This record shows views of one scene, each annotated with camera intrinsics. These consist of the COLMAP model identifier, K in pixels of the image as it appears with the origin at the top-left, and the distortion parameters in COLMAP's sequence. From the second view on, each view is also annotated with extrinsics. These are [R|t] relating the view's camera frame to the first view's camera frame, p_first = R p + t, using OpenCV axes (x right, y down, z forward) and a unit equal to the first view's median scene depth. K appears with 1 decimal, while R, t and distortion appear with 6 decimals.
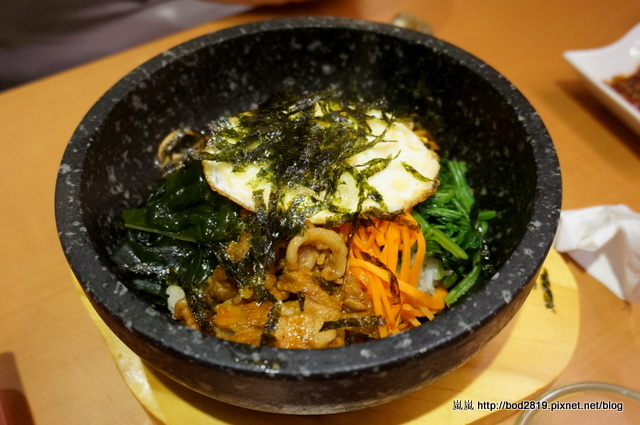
lens RADIAL K [[594.3, 0, 319.8], [0, 594.3, 215.1], [0, 0, 1]] dist [-0.067504, 0.000000]
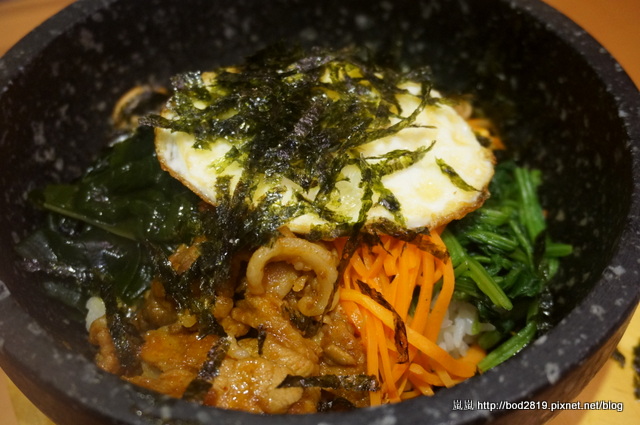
lens RADIAL K [[789.6, 0, 320.1], [0, 789.6, 212.9], [0, 0, 1]] dist [-0.008875, 0.000000]
pose [[0.989912, 0.112086, -0.086671, 0.089656], [-0.113622, 0.993439, -0.012980, 0.000422], [0.084647, 0.022697, 0.996152, 0.070690]]
